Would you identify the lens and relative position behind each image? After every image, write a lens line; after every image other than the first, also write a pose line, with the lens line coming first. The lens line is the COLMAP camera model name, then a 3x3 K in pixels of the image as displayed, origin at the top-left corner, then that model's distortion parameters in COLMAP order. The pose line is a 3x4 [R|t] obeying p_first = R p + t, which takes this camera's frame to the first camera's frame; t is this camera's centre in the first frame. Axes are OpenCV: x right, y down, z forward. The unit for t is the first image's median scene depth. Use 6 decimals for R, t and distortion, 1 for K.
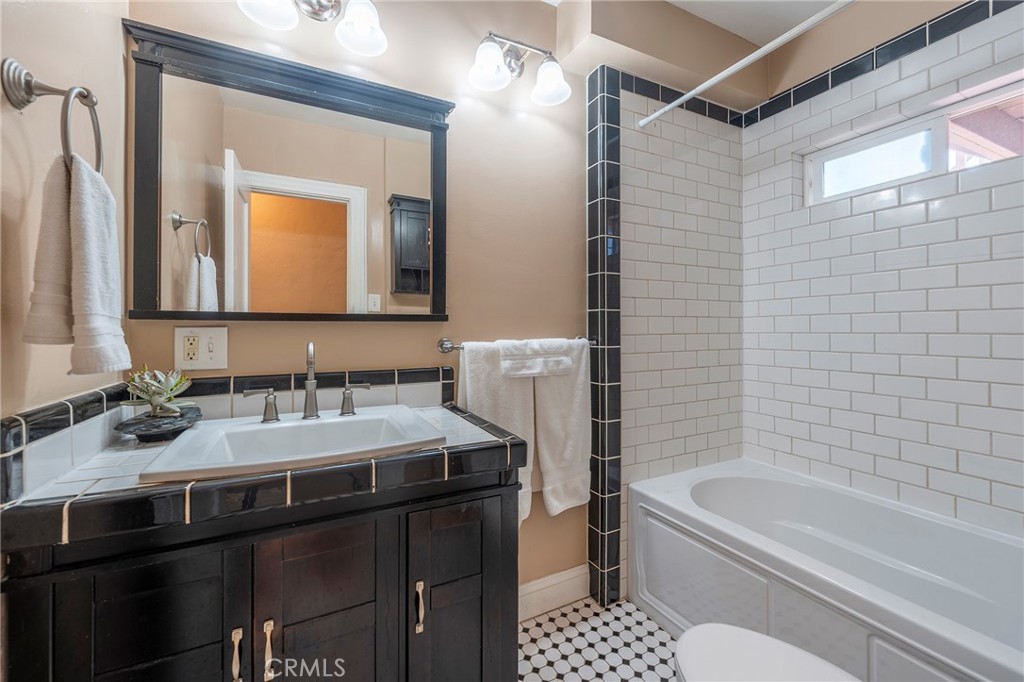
lens RADIAL K [[418.7, 0, 512.6], [0, 418.7, 337.8], [0, 0, 1]] dist [0.000286, -0.000495]
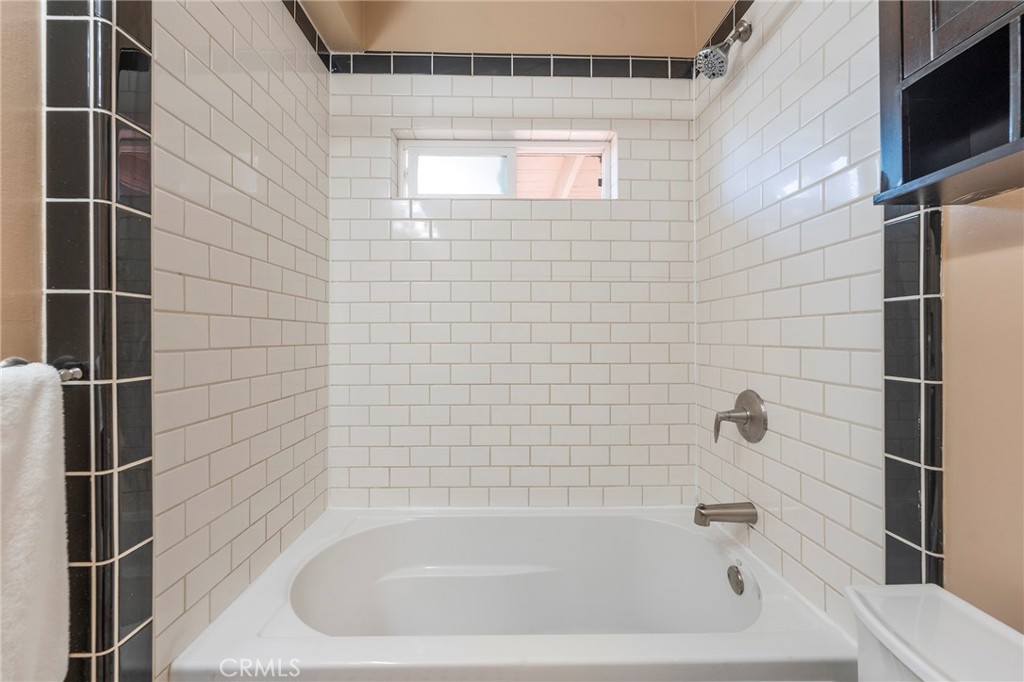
lens RADIAL K [[418.7, 0, 512.6], [0, 418.7, 337.8], [0, 0, 1]] dist [0.000286, -0.000495]
pose [[0.433365, 0.002445, 0.901215, 0.017158], [0.018287, 0.999767, -0.011506, -0.009418], [-0.901033, 0.021467, 0.433219, 0.447318]]
